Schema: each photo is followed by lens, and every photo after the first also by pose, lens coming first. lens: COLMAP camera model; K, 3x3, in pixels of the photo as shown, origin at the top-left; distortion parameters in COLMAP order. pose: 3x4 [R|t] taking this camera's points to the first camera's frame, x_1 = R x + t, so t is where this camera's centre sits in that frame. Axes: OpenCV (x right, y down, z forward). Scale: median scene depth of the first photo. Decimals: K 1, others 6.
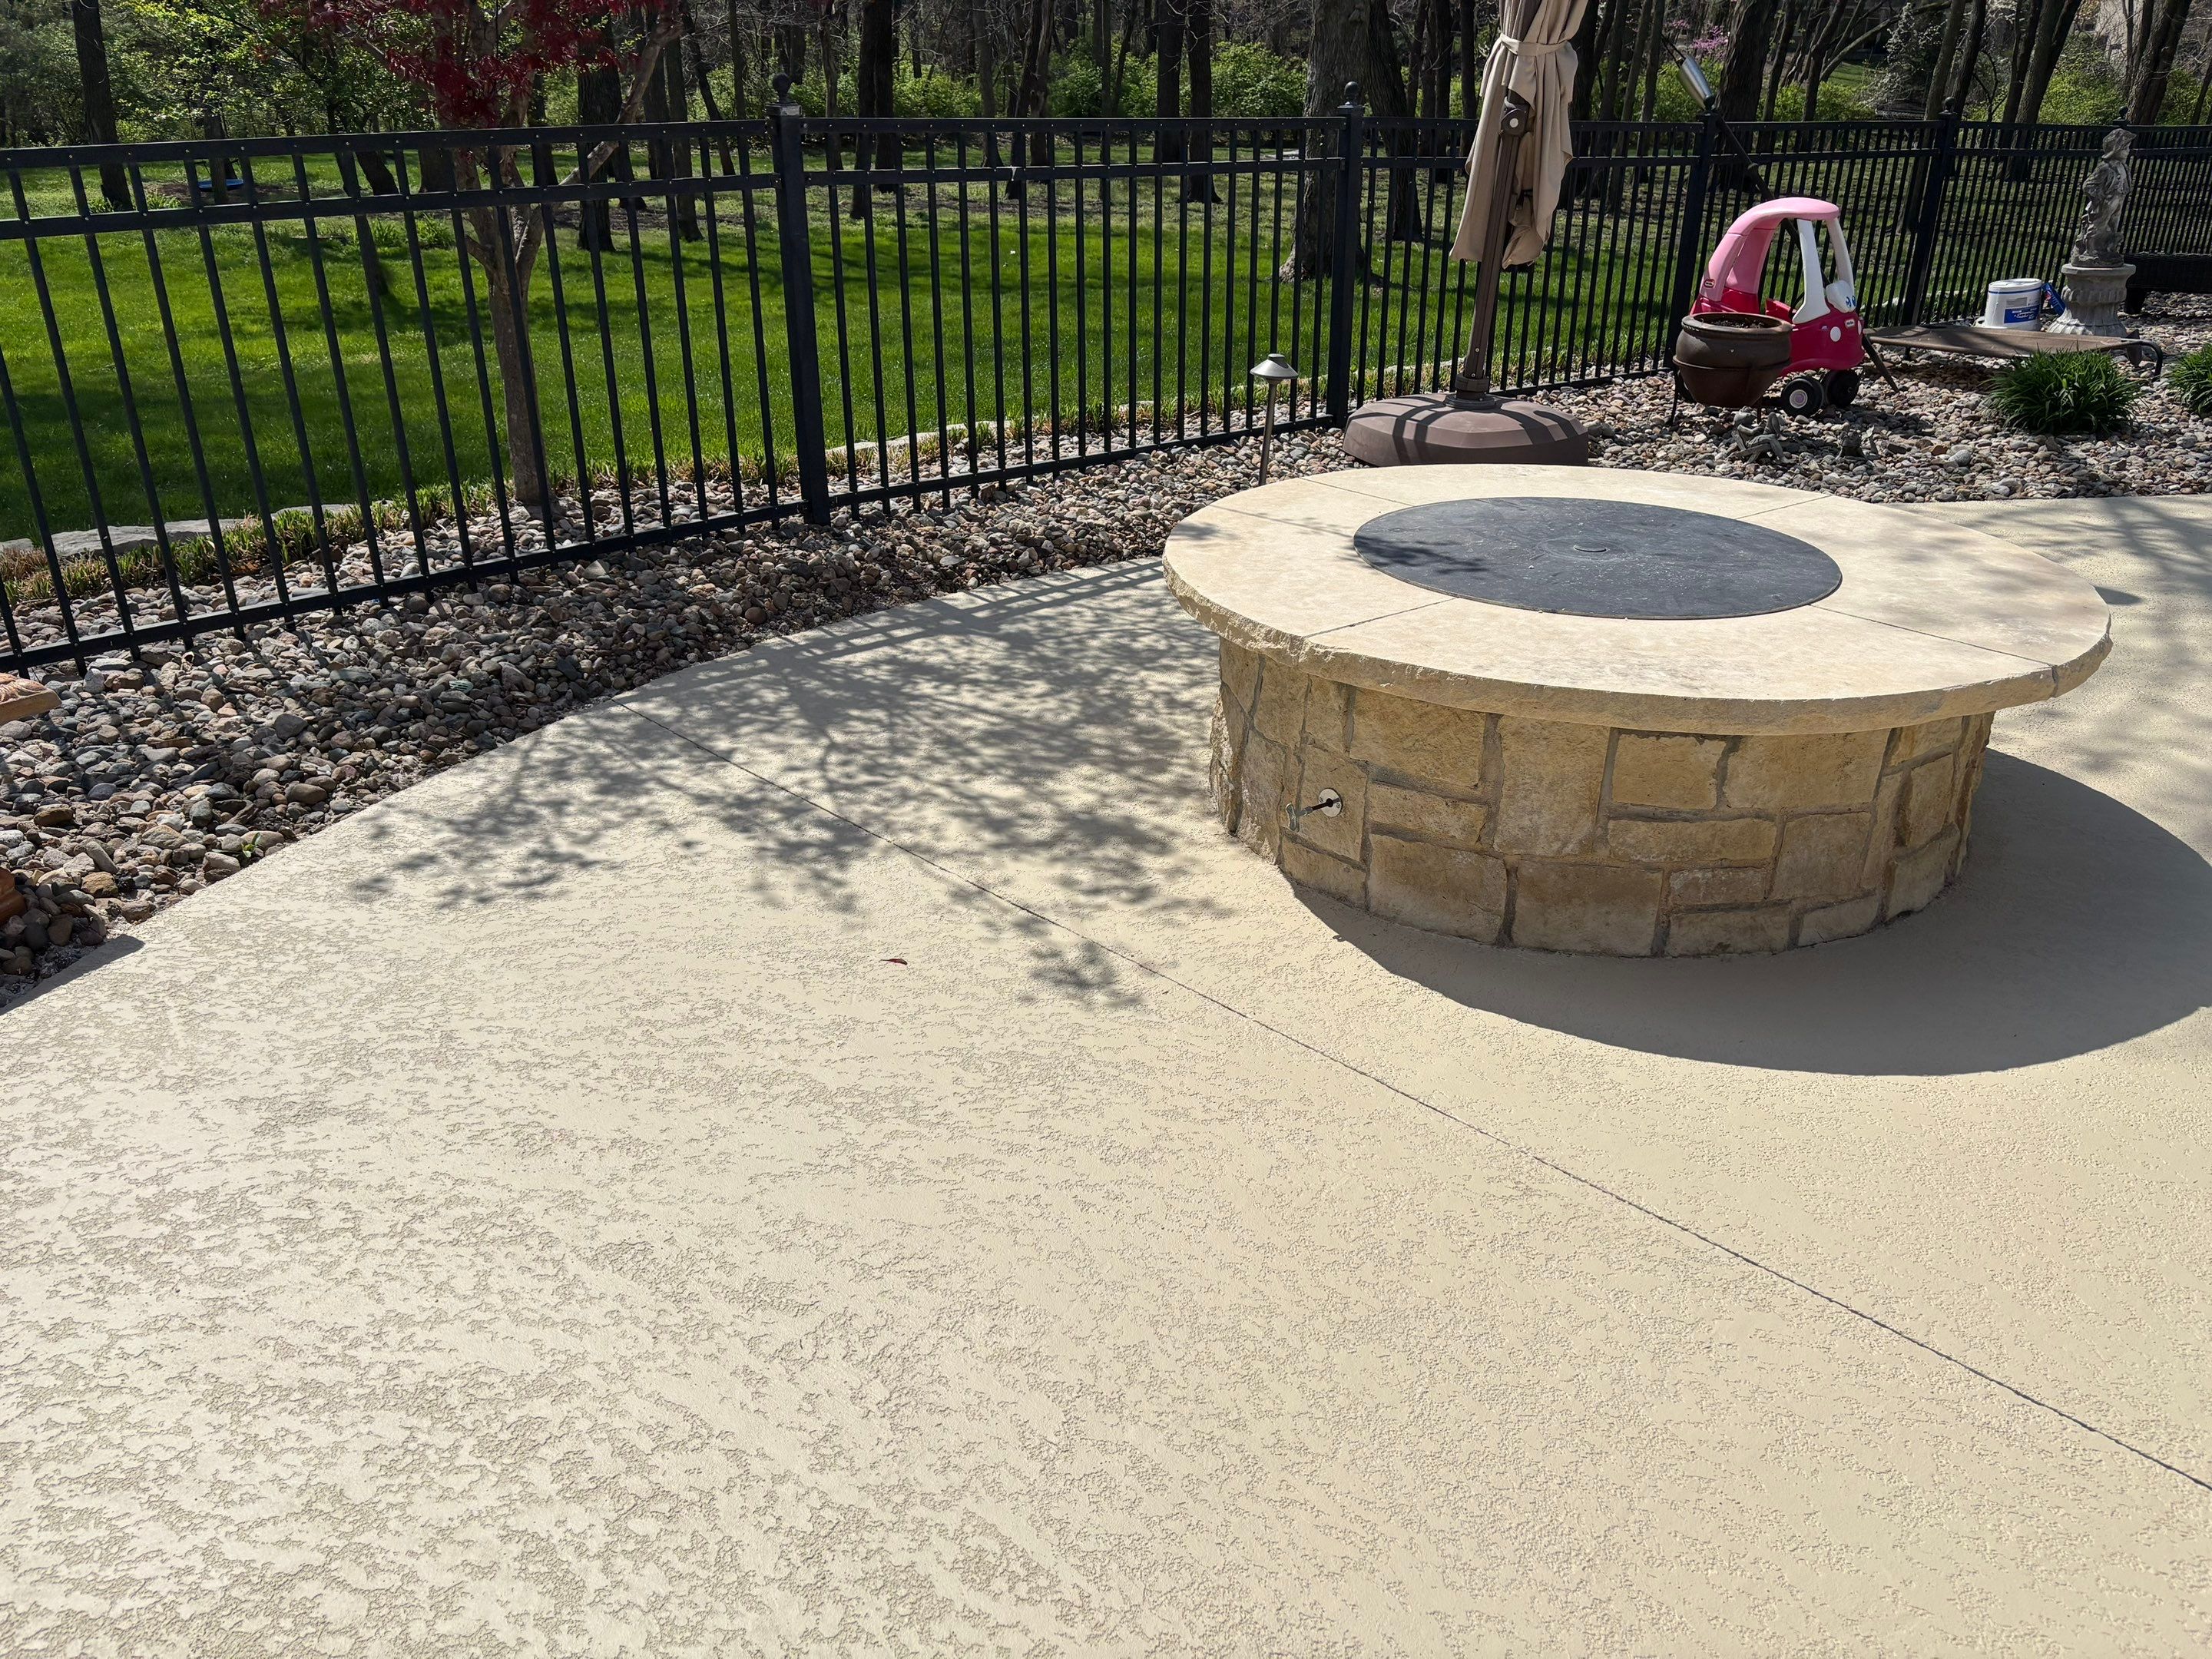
lens RADIAL K [[1677.3, 0, 1157.9], [0, 1677.3, 832.7], [0, 0, 1]] dist [0.046829, -0.047850]
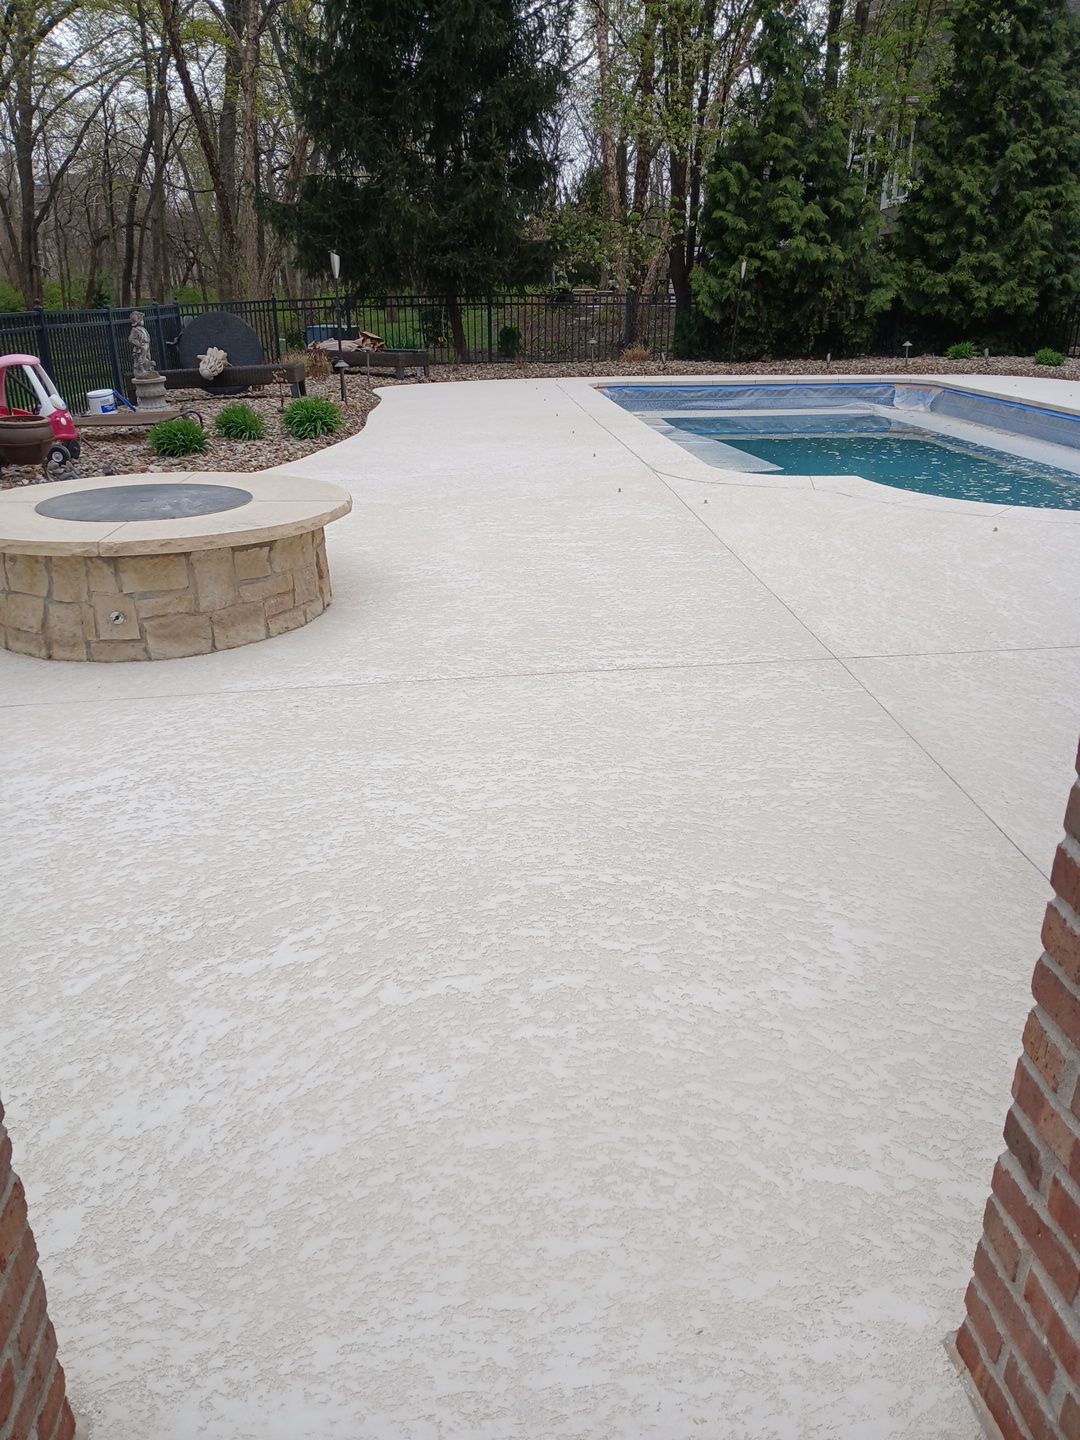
lens RADIAL K [[1091.9, 0, 535.8], [0, 1091.9, 737.0], [0, 0, 1]] dist [0.046829, -0.047850]
pose [[0.612075, -0.320276, 0.723040, -0.655786], [0.339092, 0.932289, 0.125912, 0.133829], [-0.714409, 0.168110, 0.679234, -0.348497]]
